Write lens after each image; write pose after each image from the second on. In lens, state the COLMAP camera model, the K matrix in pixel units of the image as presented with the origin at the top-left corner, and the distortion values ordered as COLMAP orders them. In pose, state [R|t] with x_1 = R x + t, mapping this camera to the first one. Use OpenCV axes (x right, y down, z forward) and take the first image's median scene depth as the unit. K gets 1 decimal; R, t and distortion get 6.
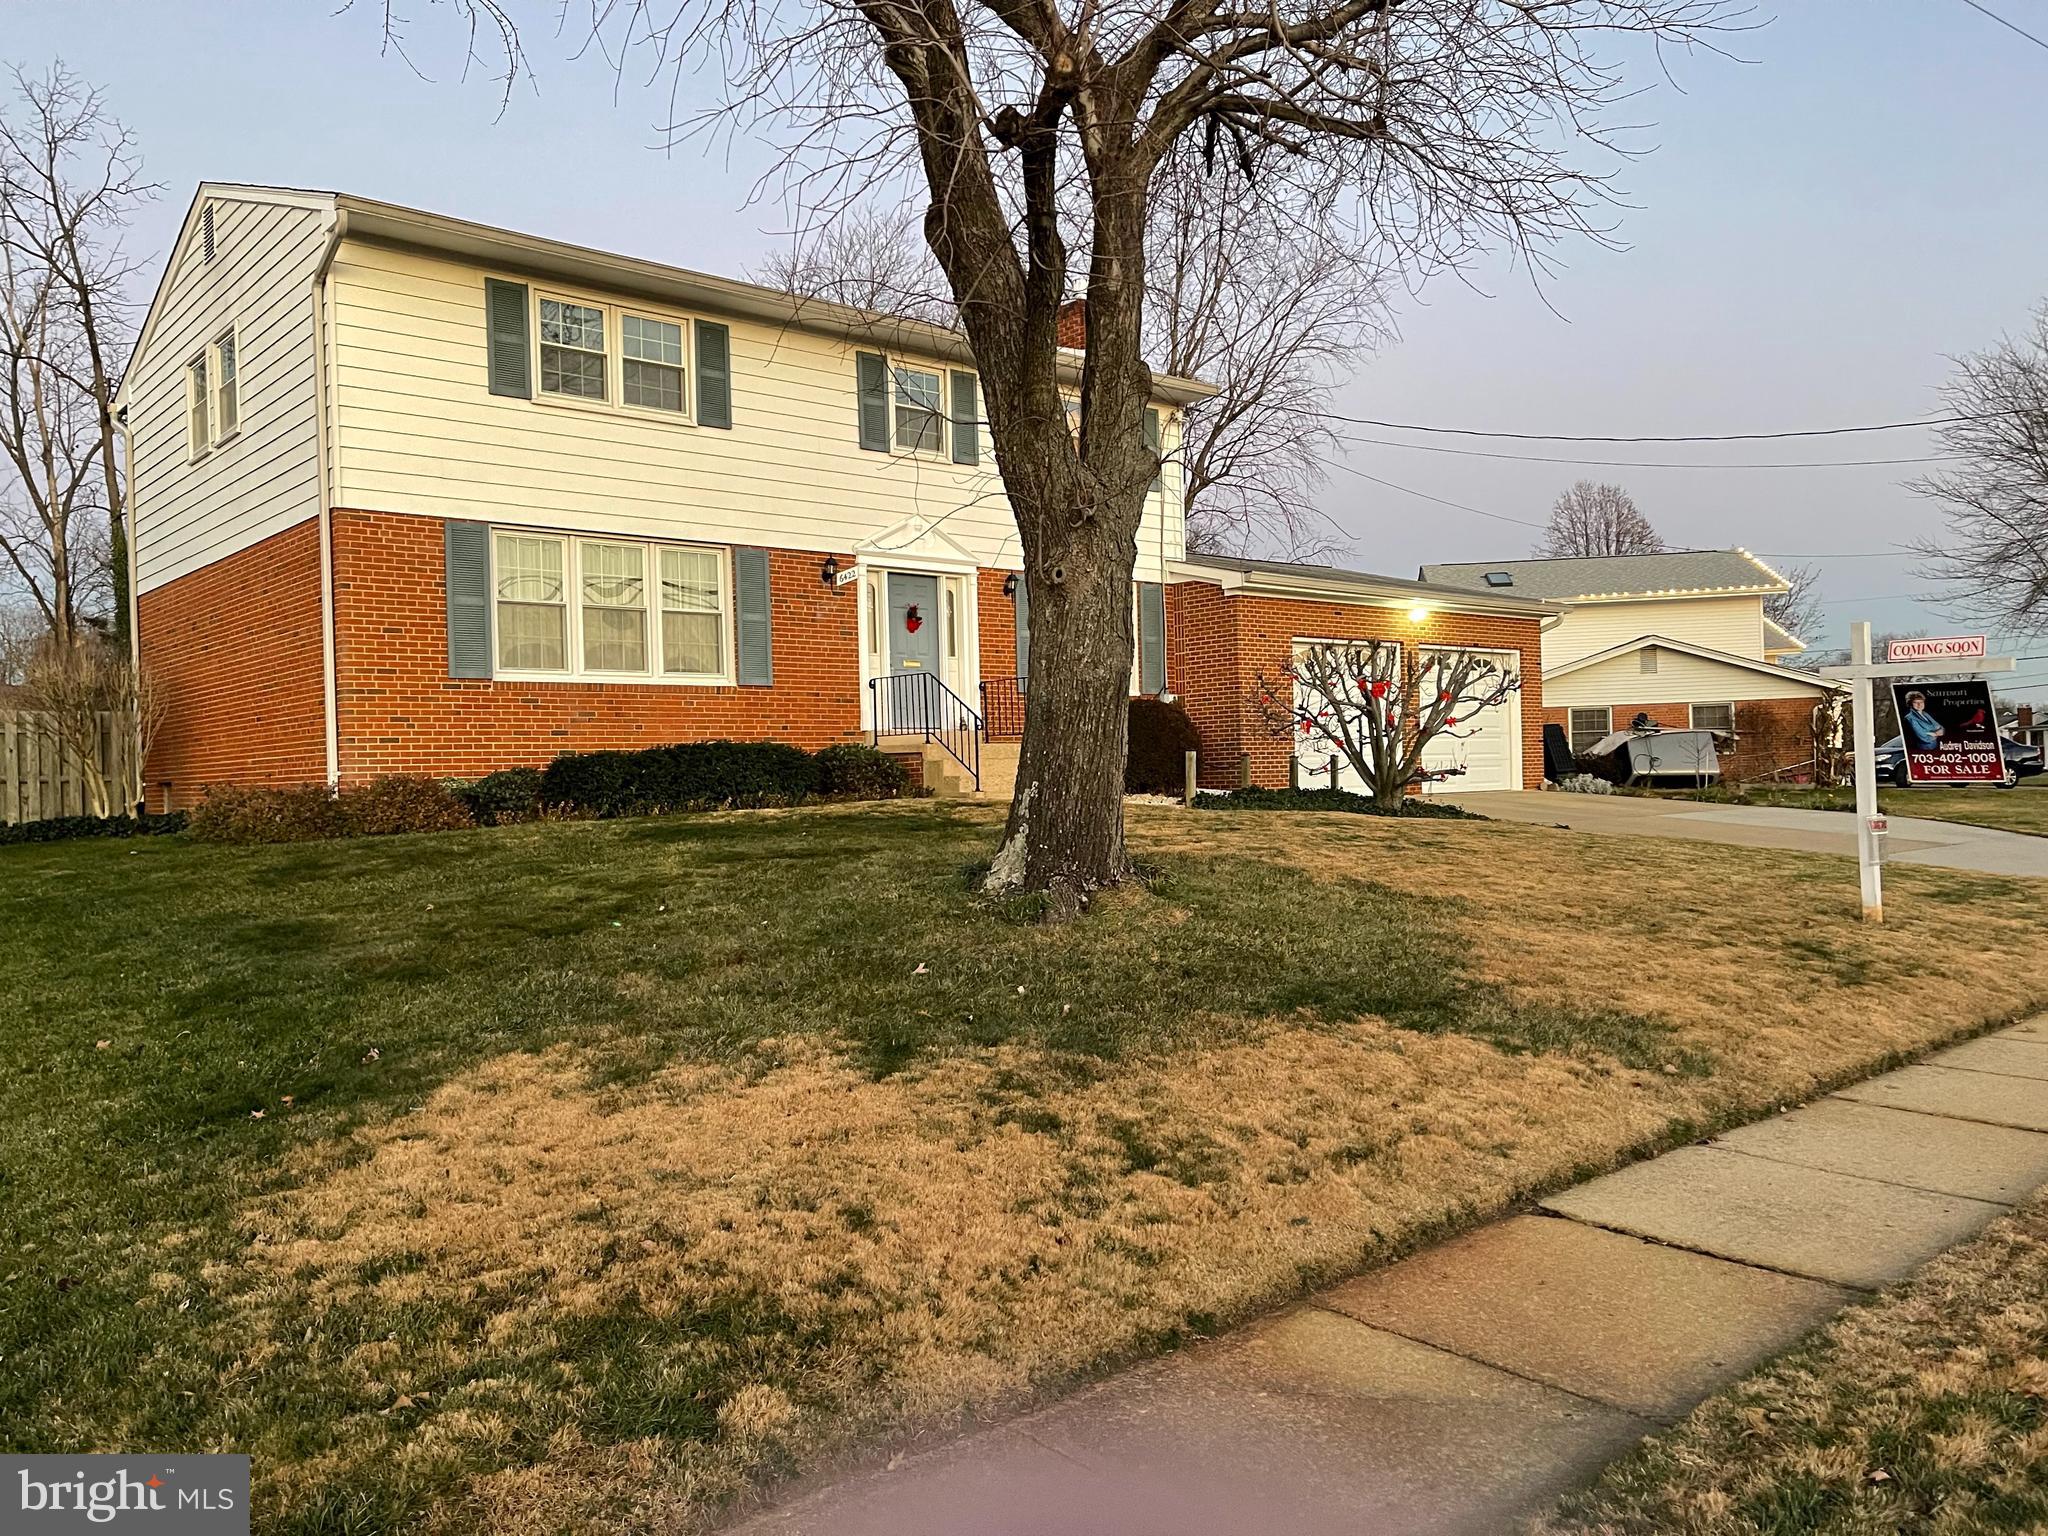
lens RADIAL K [[1561.0, 0, 1028.2], [0, 1561.0, 756.2], [0, 0, 1]] dist [-0.014192, -0.009960]
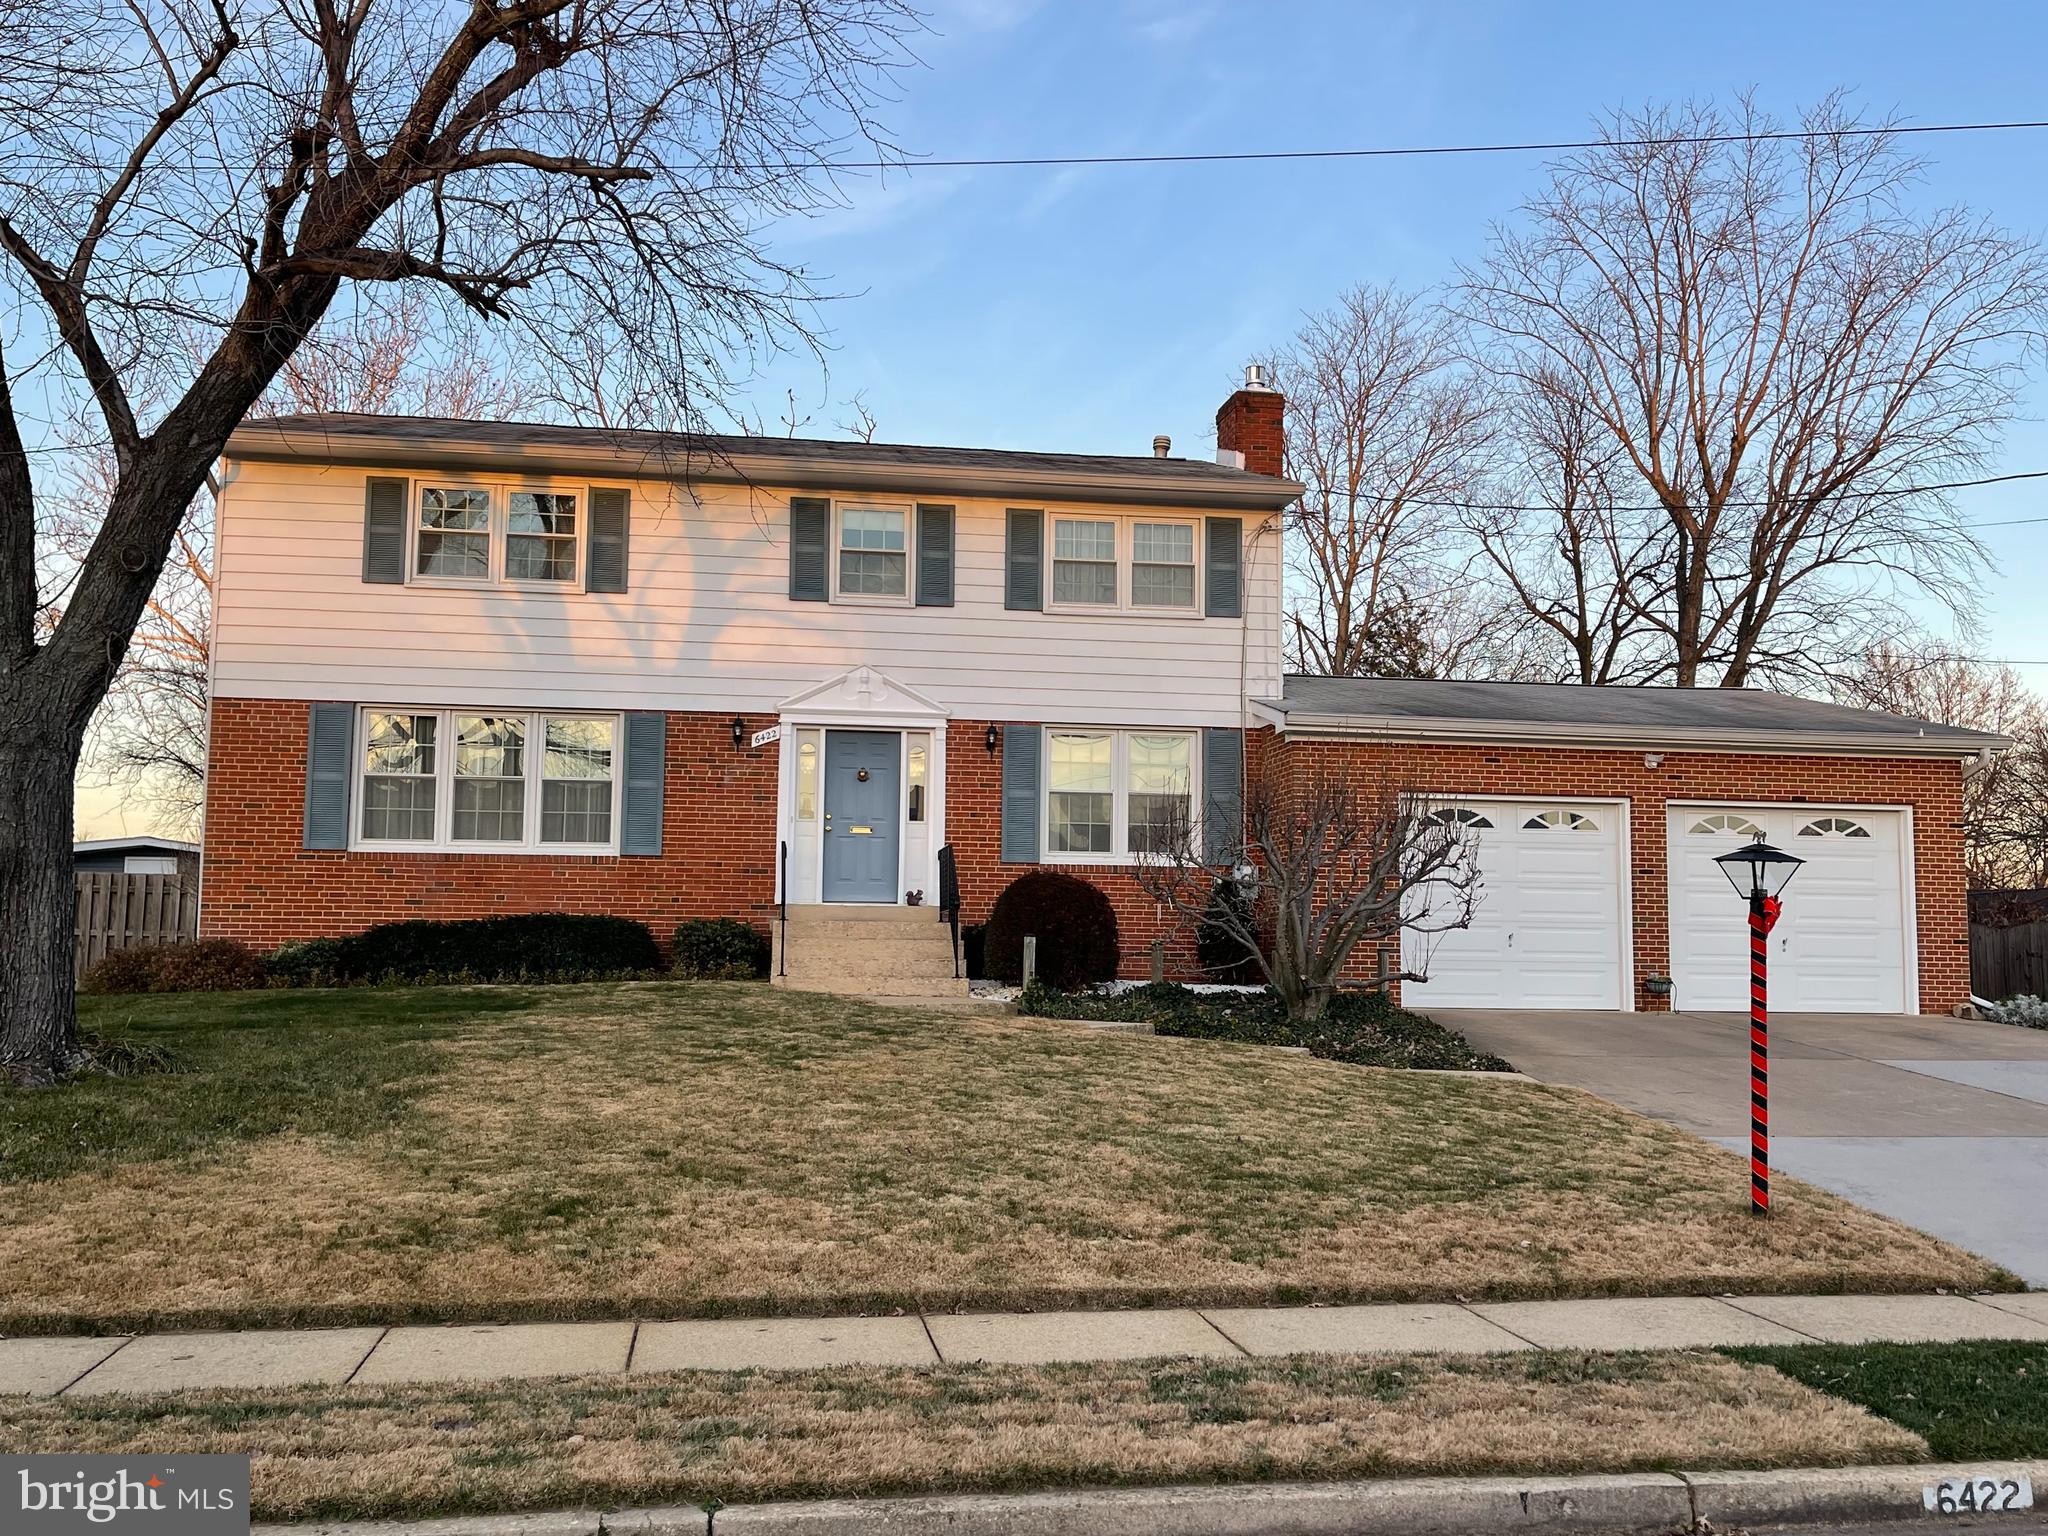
lens RADIAL K [[1384.2, 0, 1021.5], [0, 1384.2, 788.6], [0, 0, 1]] dist [-0.008442, -0.001049]
pose [[0.825179, -0.037673, -0.563614, 0.486371], [-0.022319, 0.994820, -0.099174, -0.007539], [0.564430, 0.094416, 0.820063, 0.432955]]
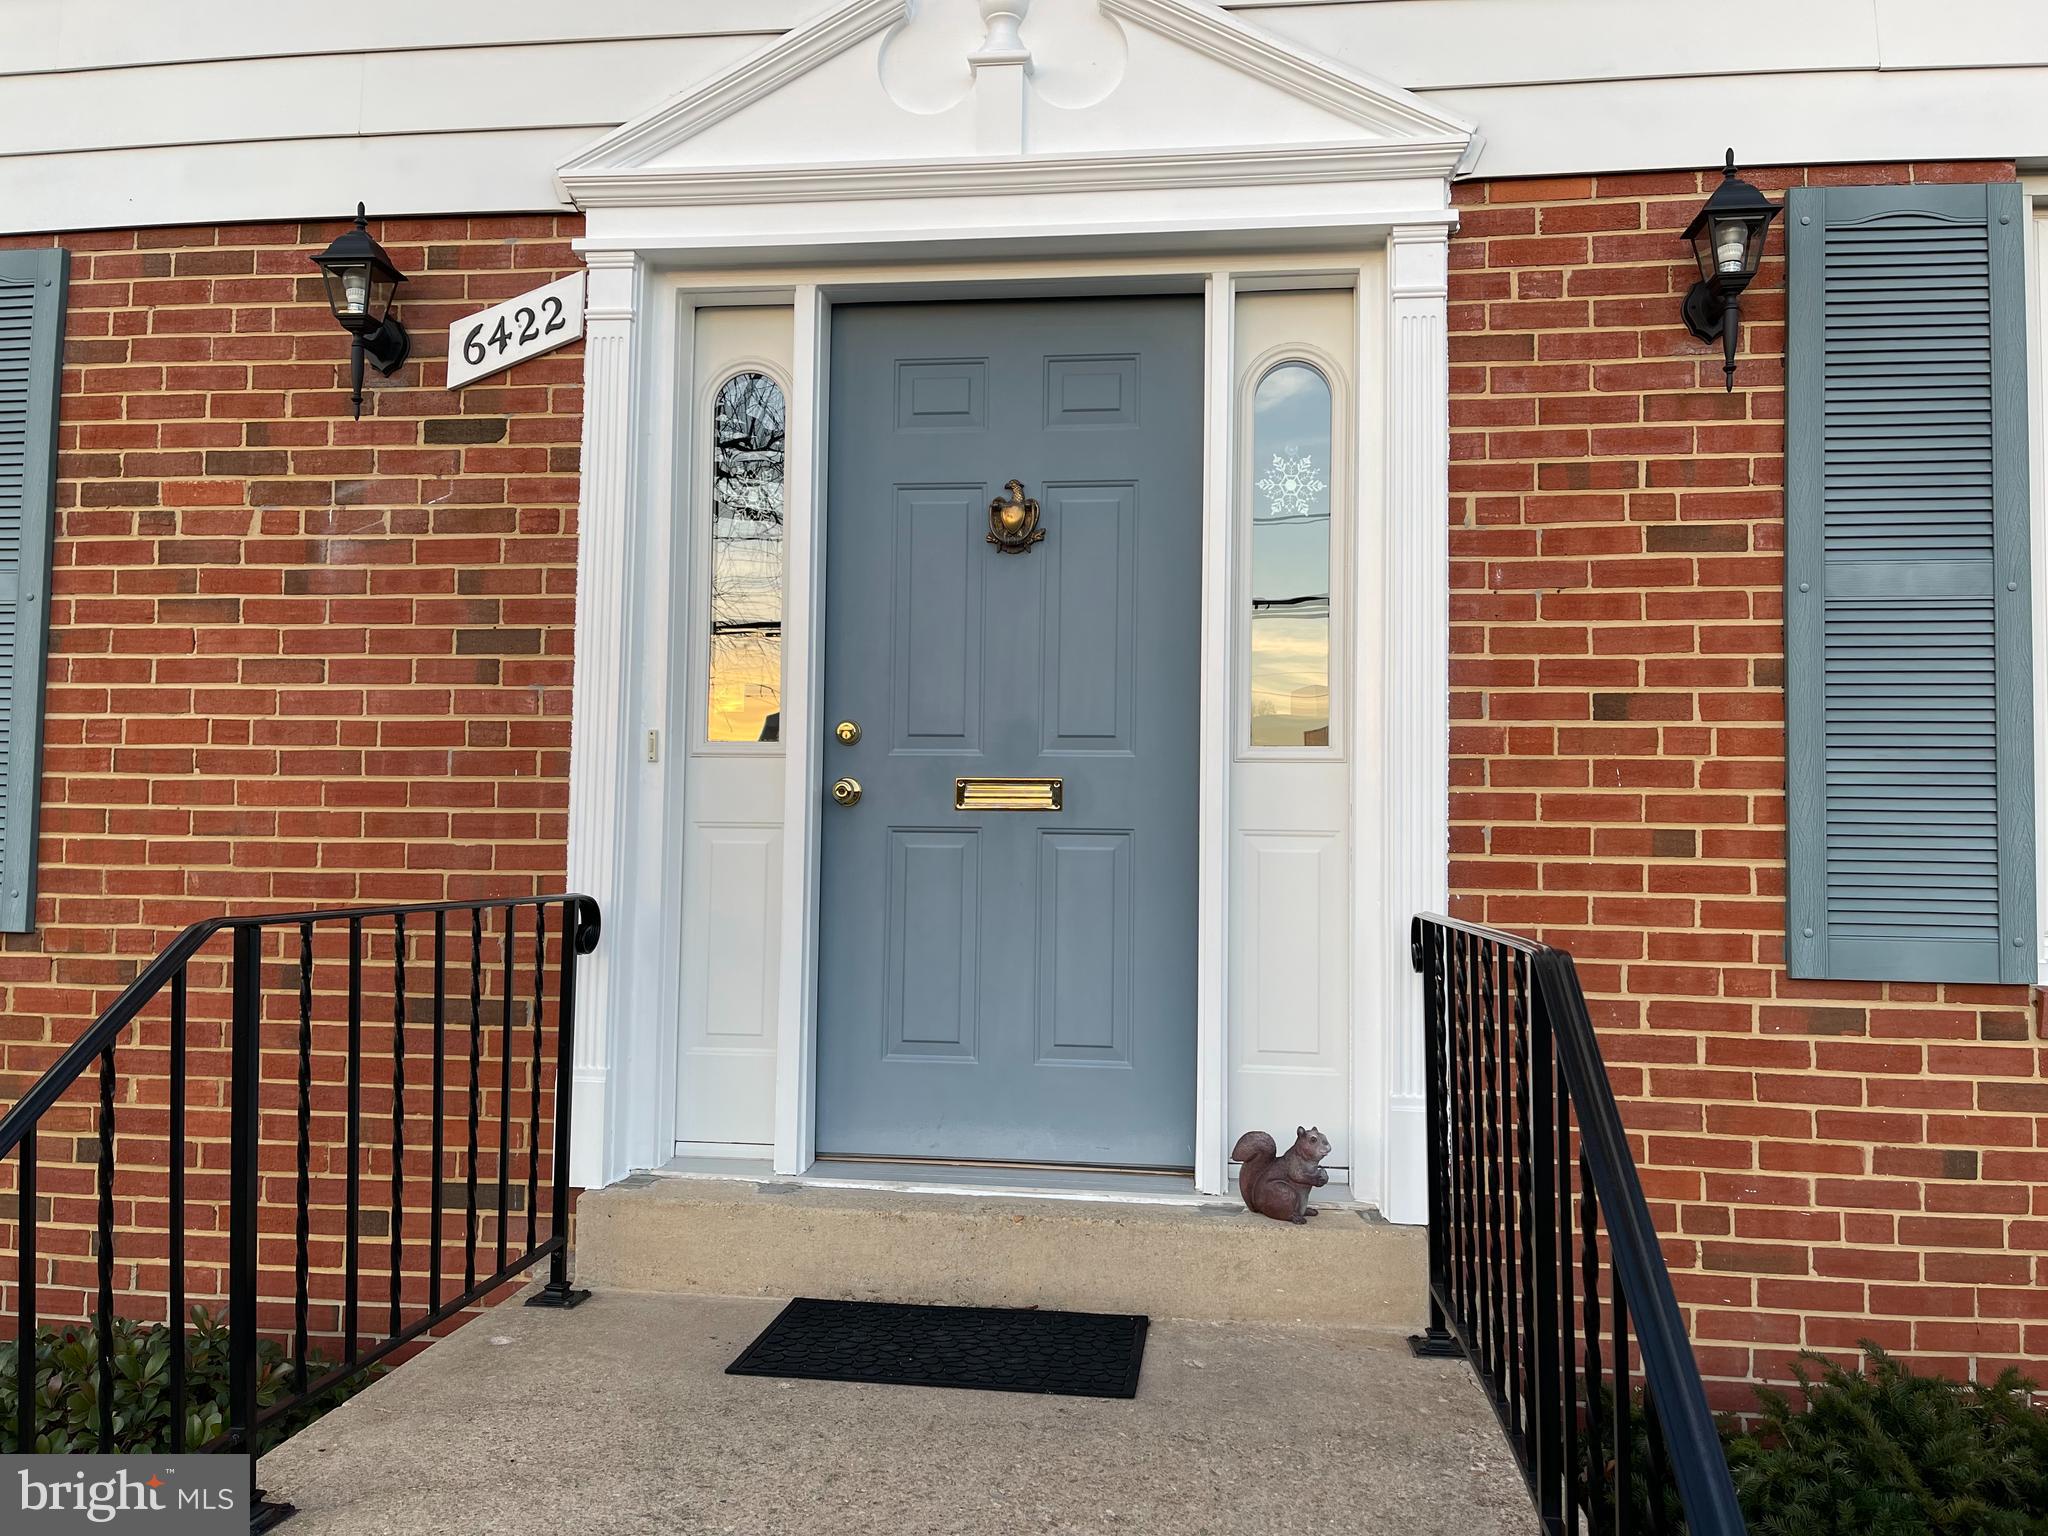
lens RADIAL K [[1561.0, 0, 1020.0], [0, 1561.0, 777.3], [0, 0, 1]] dist [-0.014192, -0.009960]
pose [[0.652687, -0.019797, -0.757369, 0.062166], [-0.028133, 0.998336, -0.050340, -0.057830], [0.757105, 0.054163, 0.651044, 0.963636]]
